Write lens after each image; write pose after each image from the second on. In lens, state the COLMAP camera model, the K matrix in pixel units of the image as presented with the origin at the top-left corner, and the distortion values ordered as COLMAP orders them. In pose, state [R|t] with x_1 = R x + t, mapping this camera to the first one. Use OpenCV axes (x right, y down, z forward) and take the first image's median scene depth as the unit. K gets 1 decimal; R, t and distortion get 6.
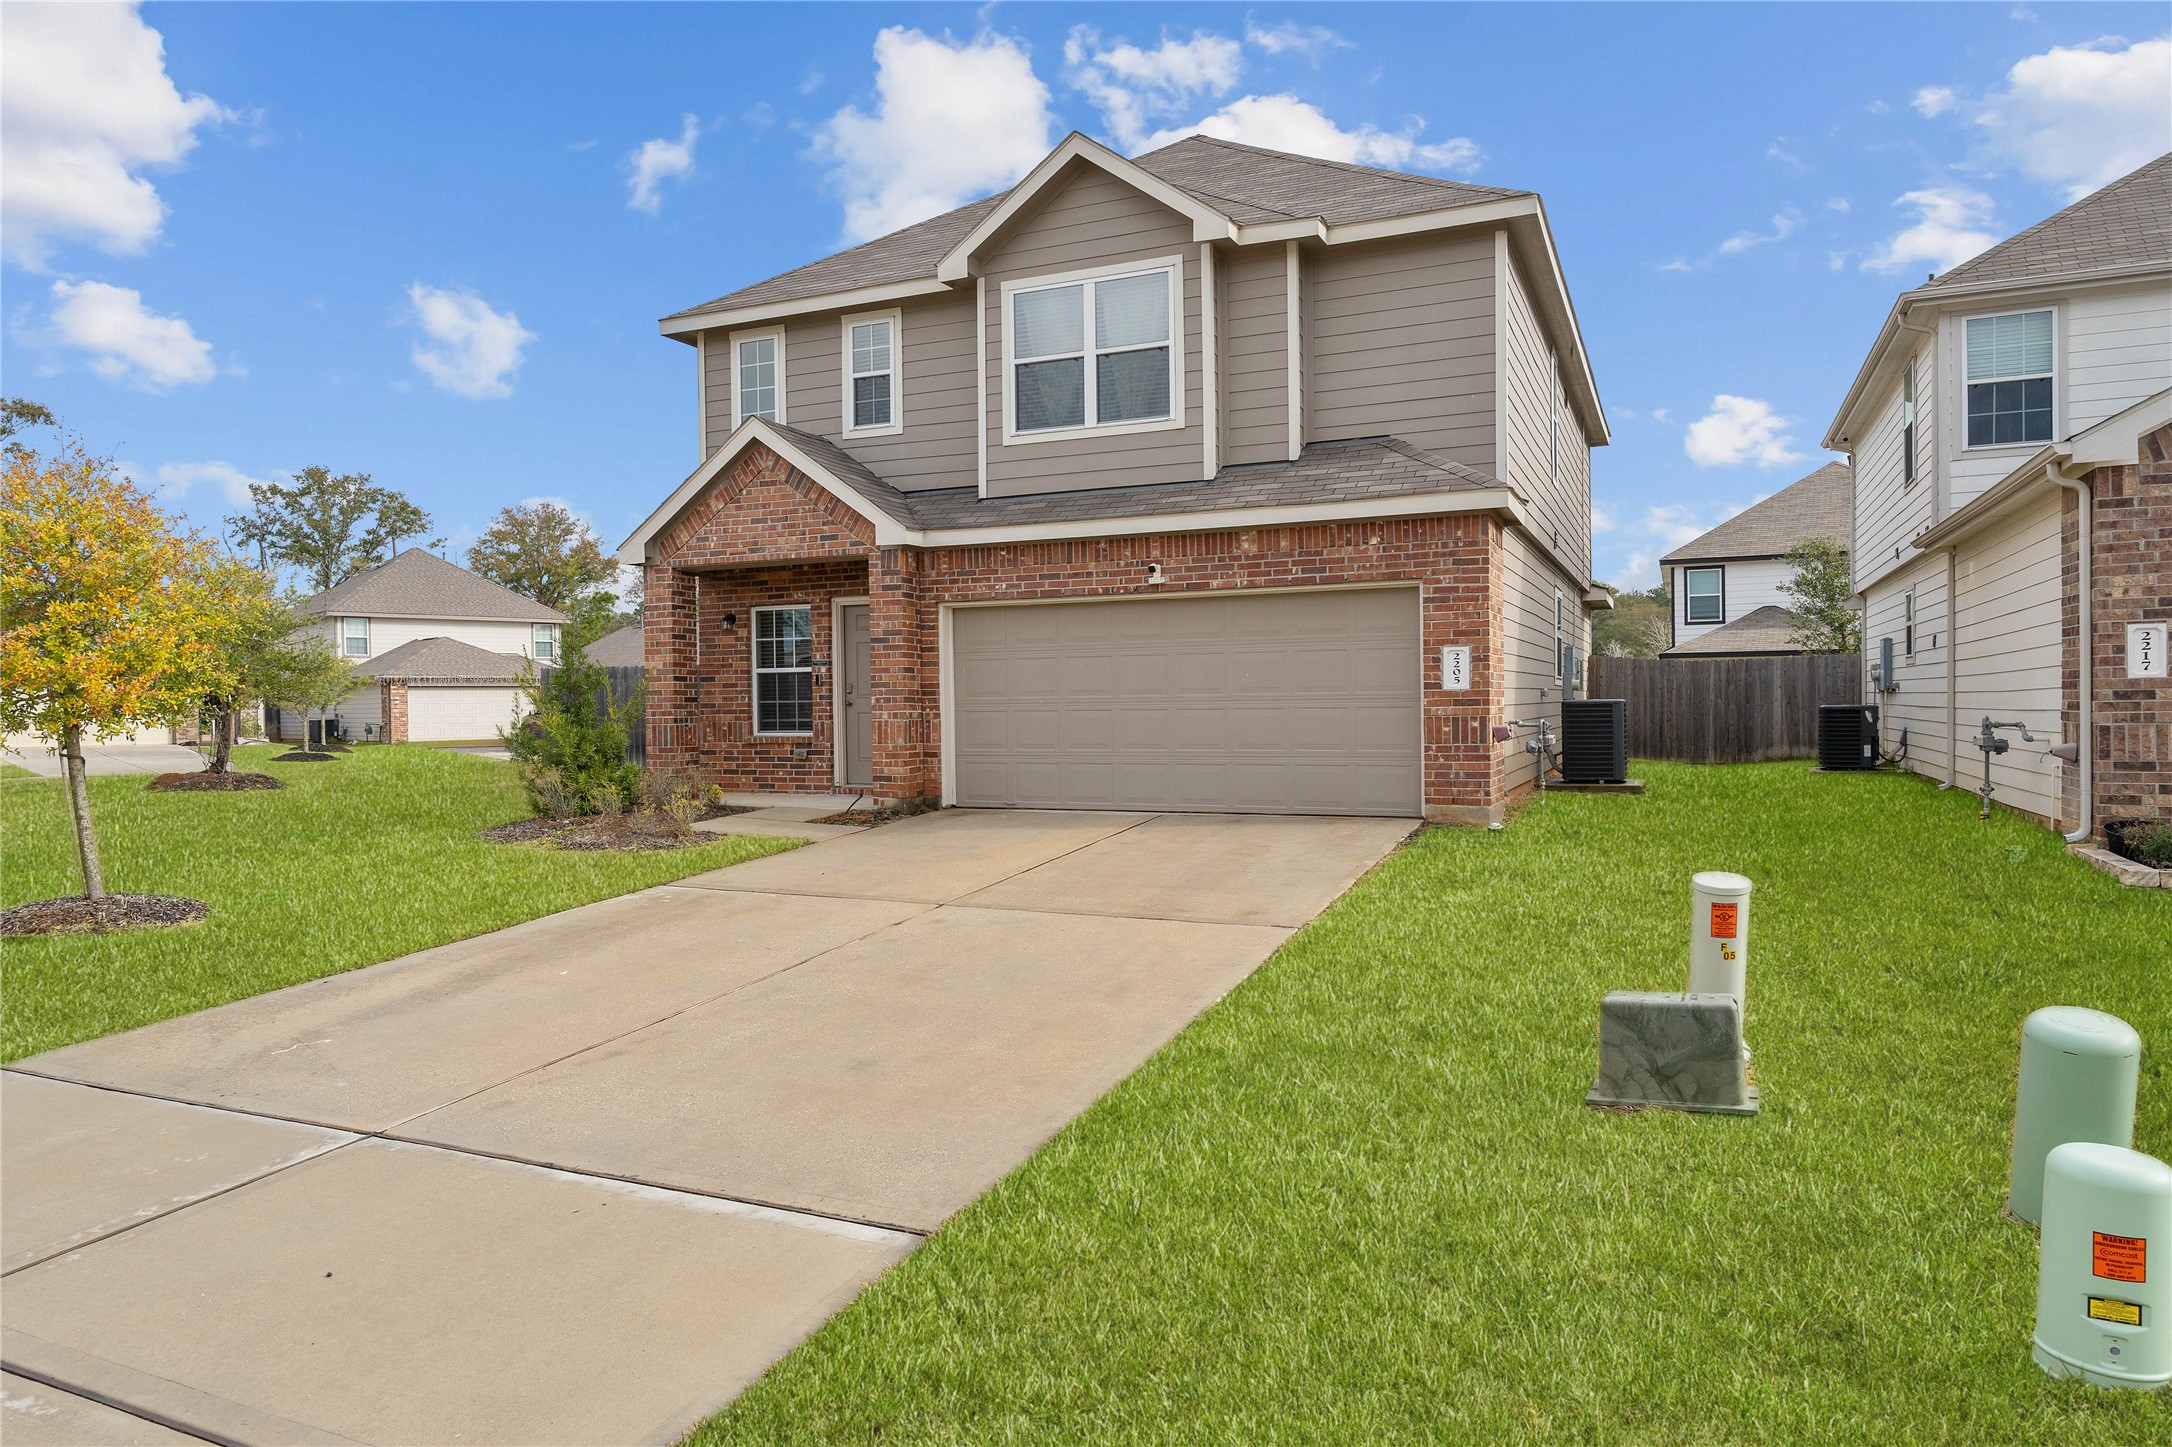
lens RADIAL K [[1359.9, 0, 1096.5], [0, 1359.9, 796.3], [0, 0, 1]] dist [-0.001780, -0.001342]
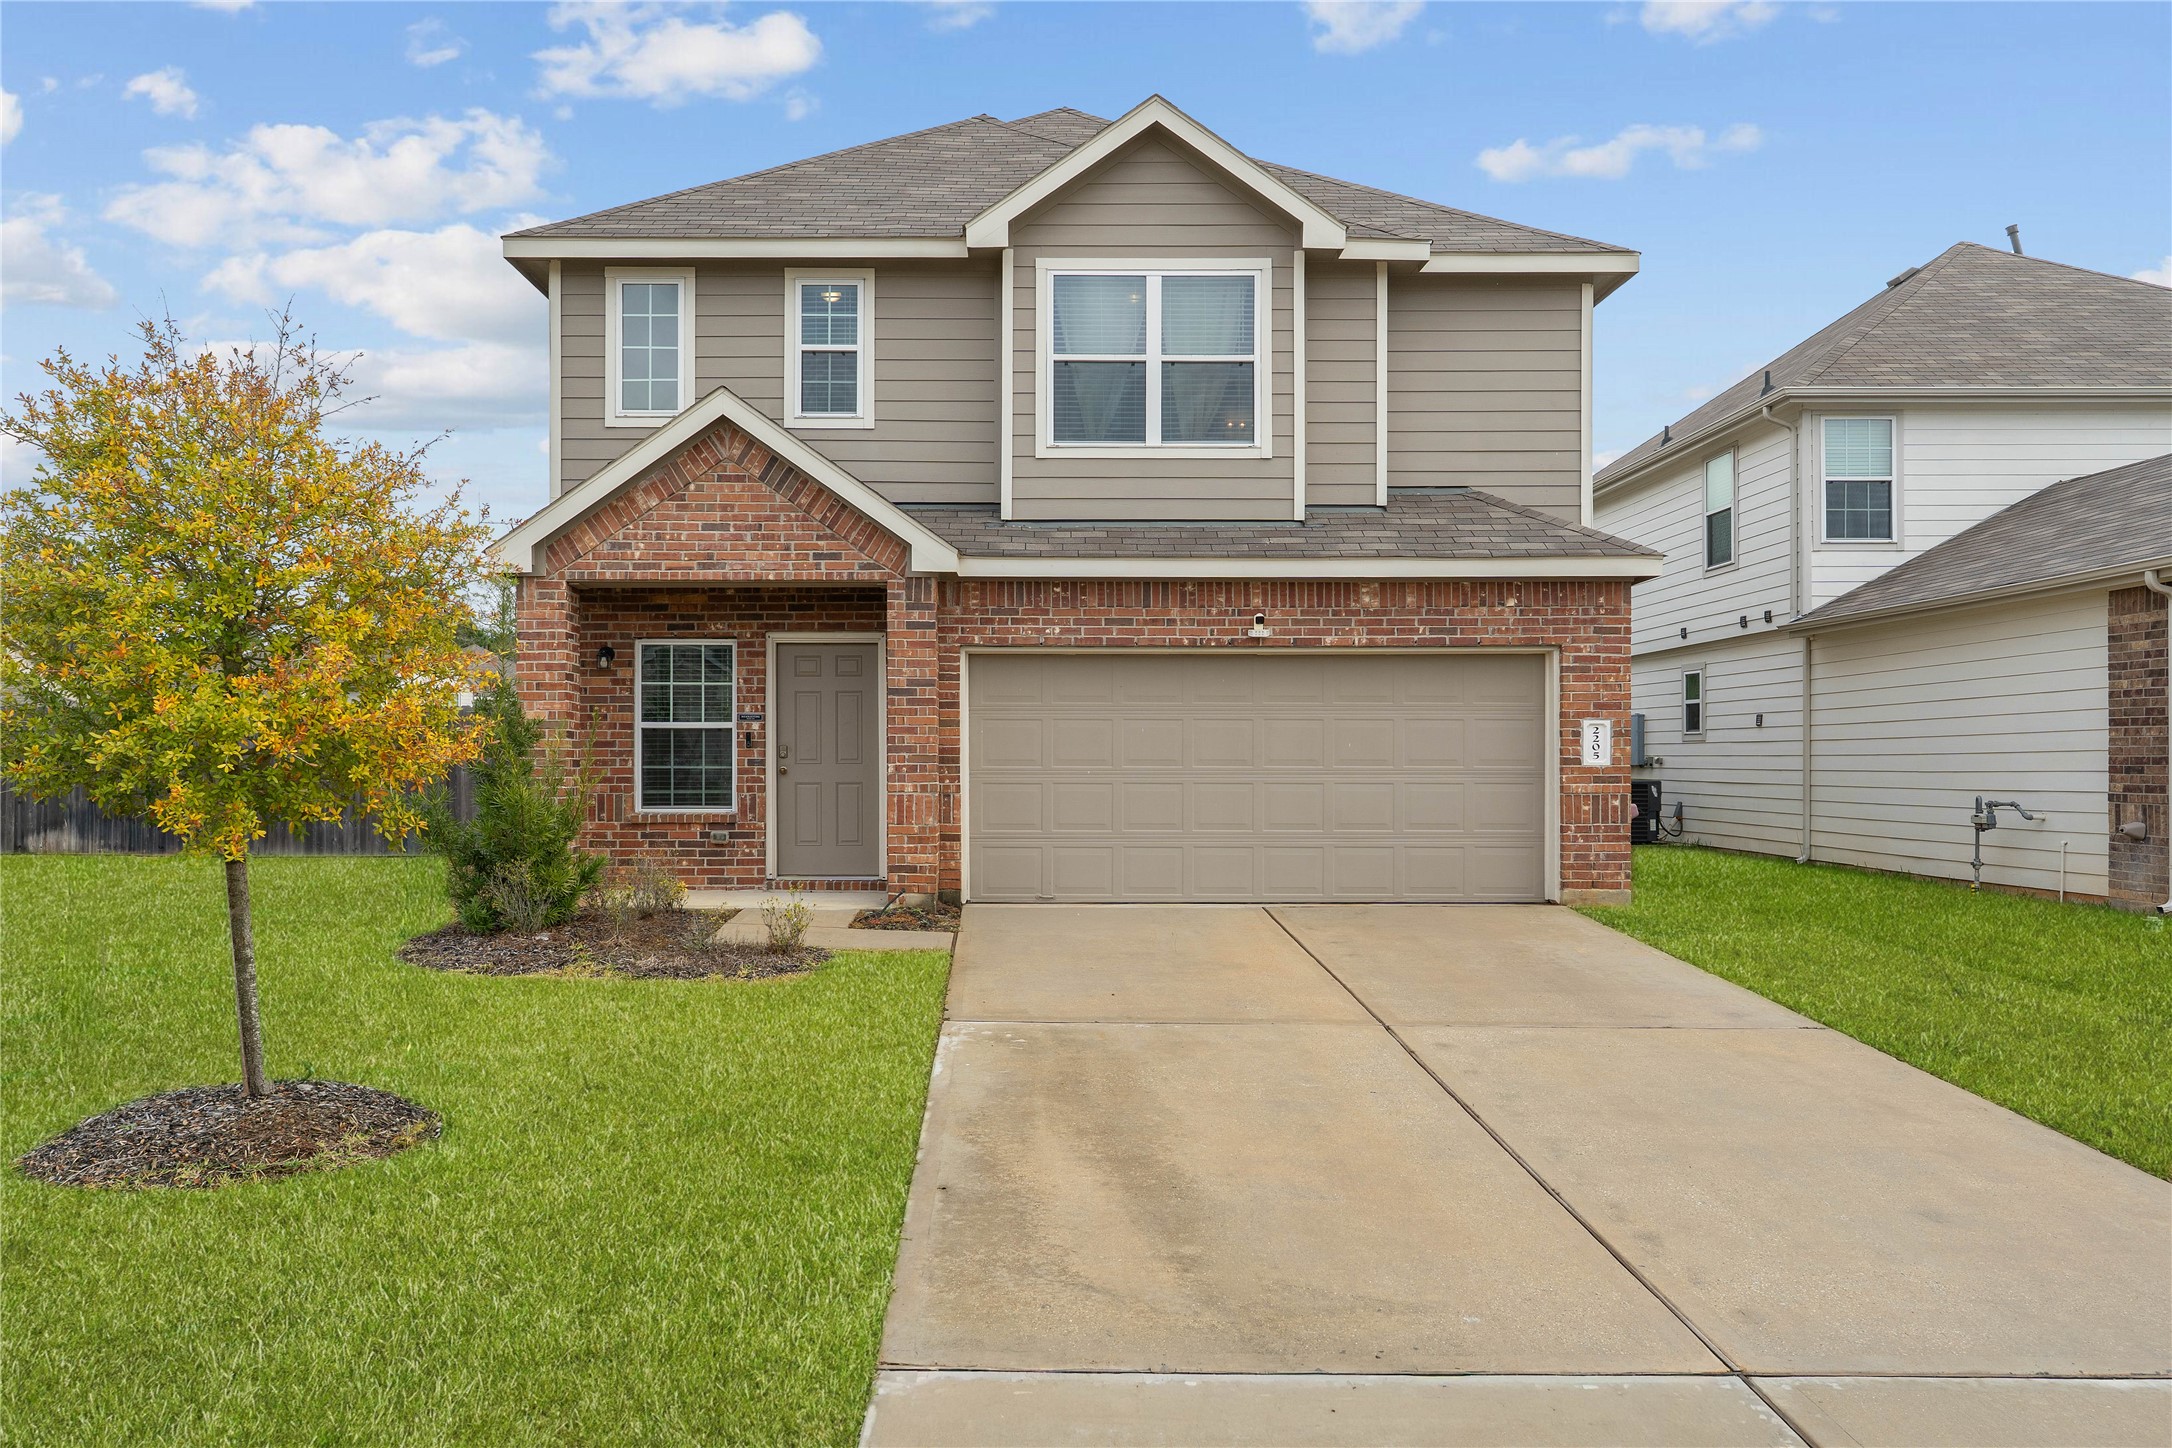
lens RADIAL K [[1593.4, 0, 1056.5], [0, 1593.4, 840.4], [0, 0, 1]] dist [-0.005781, -0.000818]
pose [[0.912704, -0.007833, 0.408545, -0.452604], [0.015990, 0.999735, -0.016554, -0.012835], [-0.408307, 0.021641, 0.912588, 0.130199]]
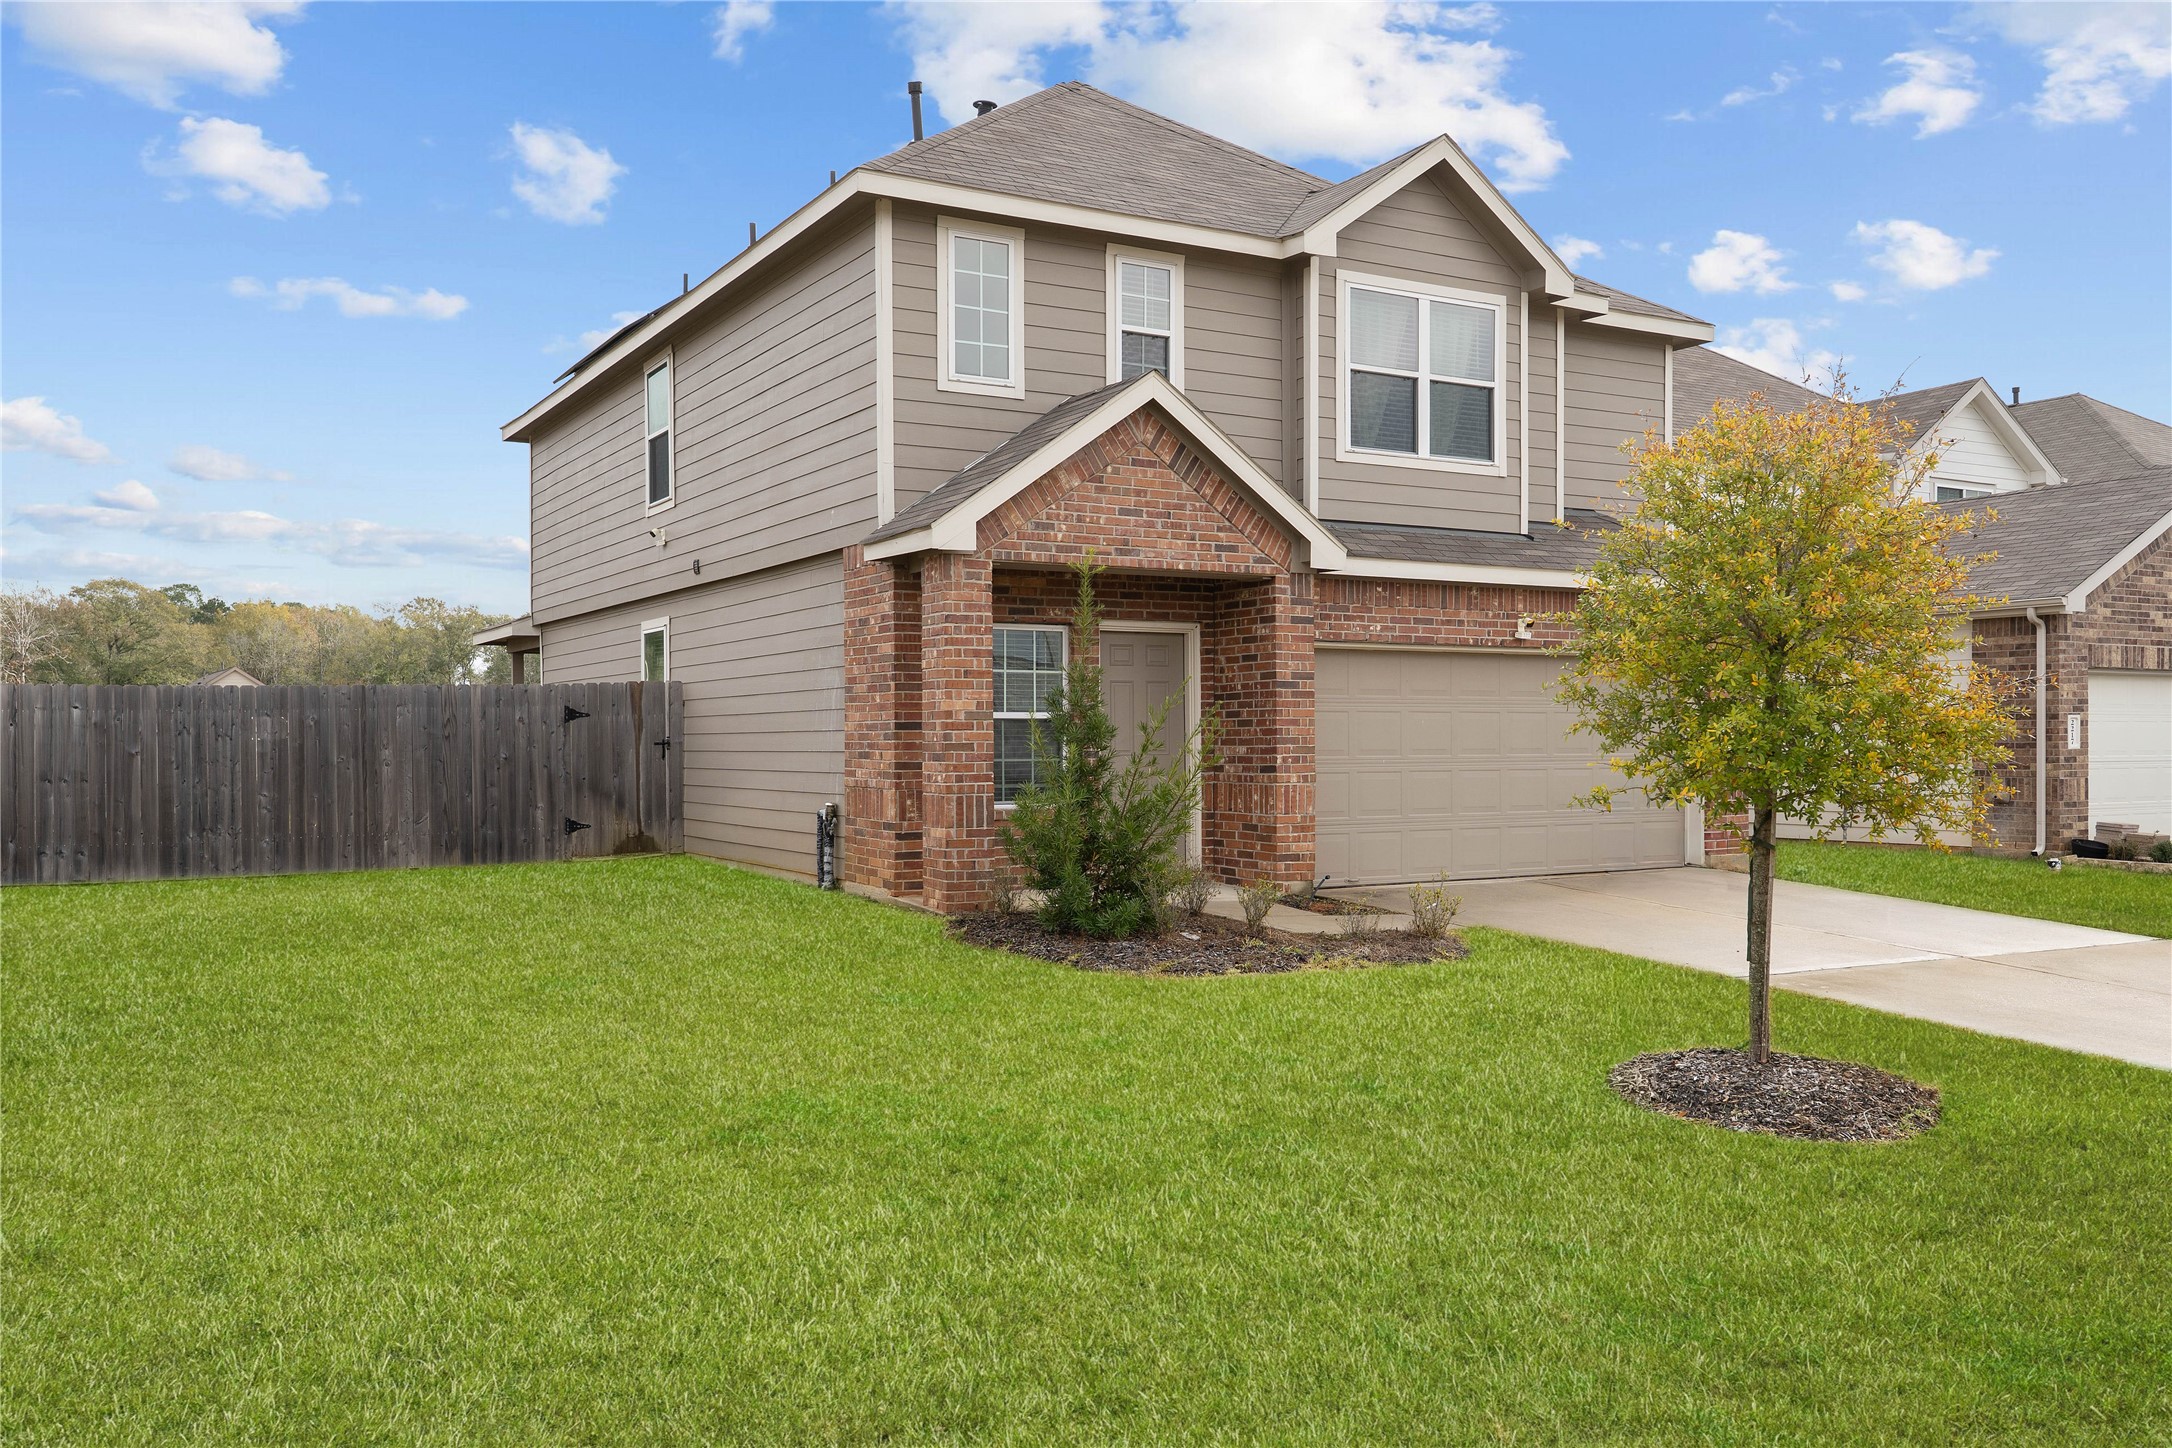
lens RADIAL K [[1763.7, 0, 1113.1], [0, 1763.7, 848.1], [0, 0, 1]] dist [-0.006846, 0.001704]
pose [[0.589888, -0.039371, 0.806525, -1.058133], [0.050516, 0.998653, 0.011802, -0.036201], [-0.805904, 0.033781, 0.591082, 0.472937]]
